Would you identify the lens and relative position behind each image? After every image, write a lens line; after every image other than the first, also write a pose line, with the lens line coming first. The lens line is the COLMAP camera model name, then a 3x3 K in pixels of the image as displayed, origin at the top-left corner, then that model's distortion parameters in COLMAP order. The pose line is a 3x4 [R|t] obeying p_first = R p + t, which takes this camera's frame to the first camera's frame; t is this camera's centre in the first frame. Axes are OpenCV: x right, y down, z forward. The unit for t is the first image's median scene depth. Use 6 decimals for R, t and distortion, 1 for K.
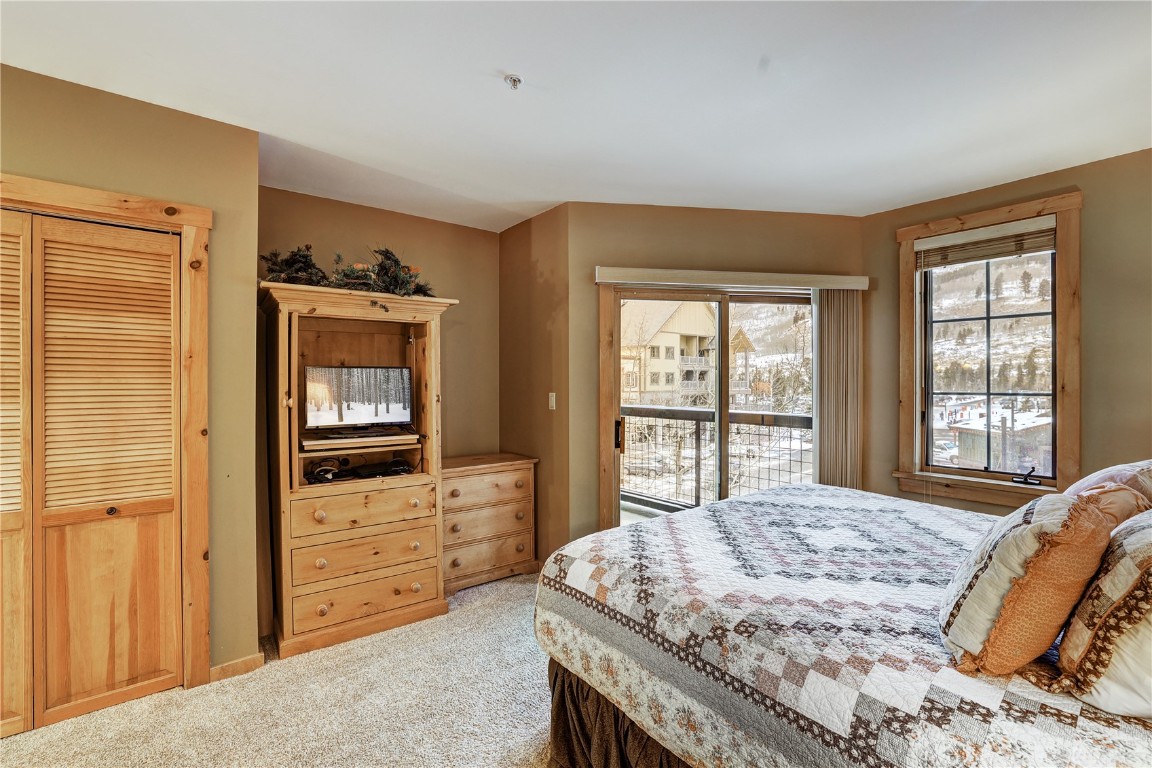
lens RADIAL K [[497.9, 0, 576.3], [0, 497.9, 386.6], [0, 0, 1]] dist [-0.039666, 0.013200]
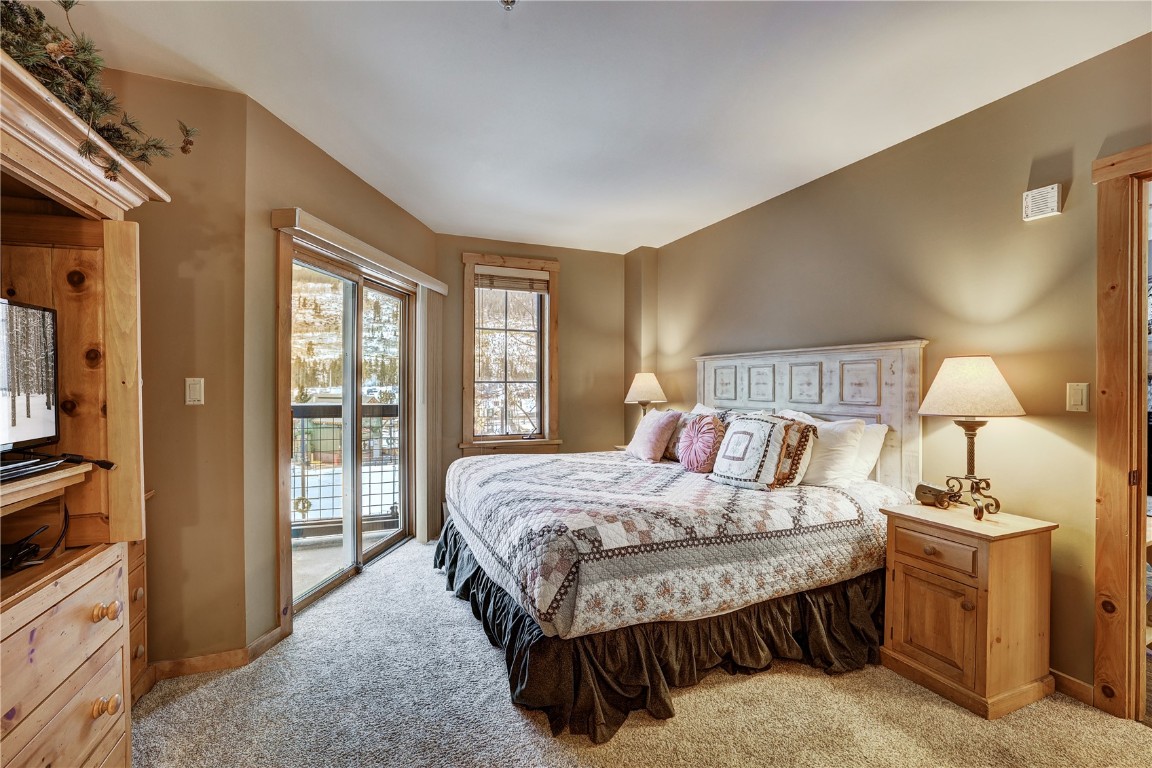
lens RADIAL K [[497.9, 0, 578.5], [0, 497.9, 383.7], [0, 0, 1]] dist [-0.039666, 0.013200]
pose [[0.276088, 0.000033, 0.961132, -1.082362], [0.003976, 0.999991, -0.001177, 0.047031], [-0.961124, 0.004146, 0.276085, 0.782007]]
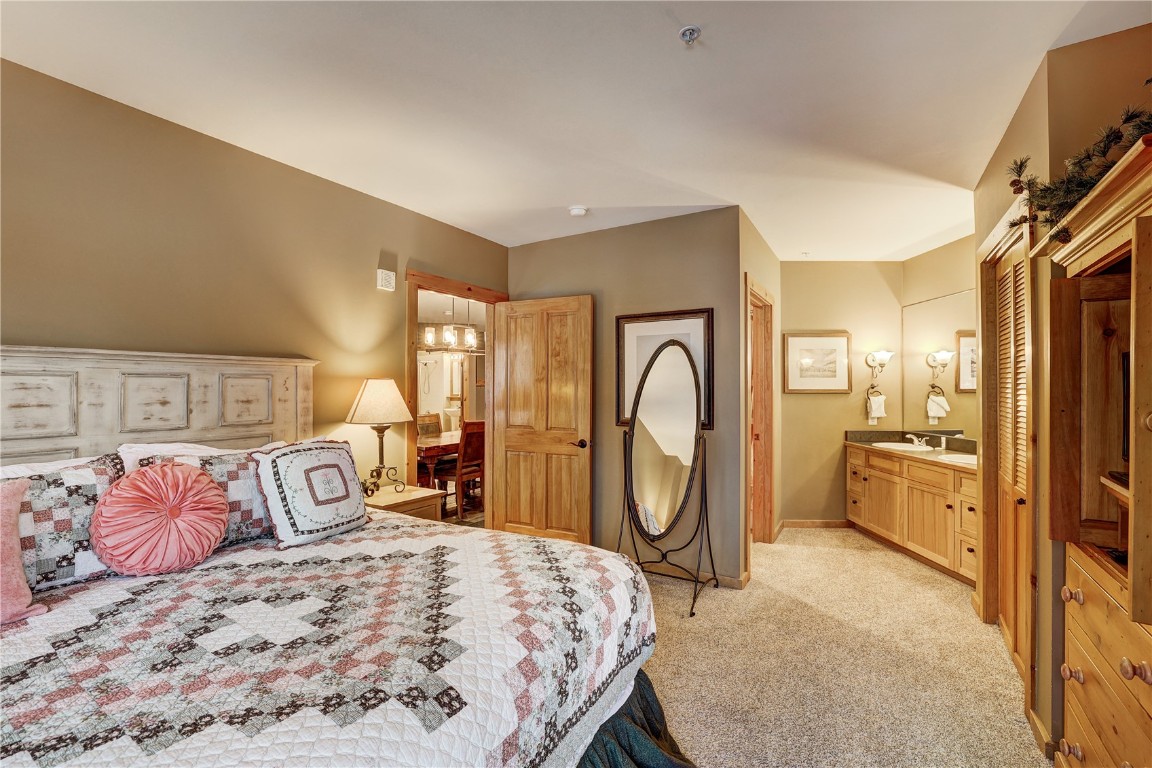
lens RADIAL K [[497.9, 0, 572.3], [0, 497.9, 383.0], [0, 0, 1]] dist [-0.039666, 0.013200]
pose [[-0.940995, -0.003759, -0.338399, 0.440549], [-0.003135, 0.999992, -0.002390, -0.006564], [0.338405, -0.001188, -0.941000, 2.107653]]
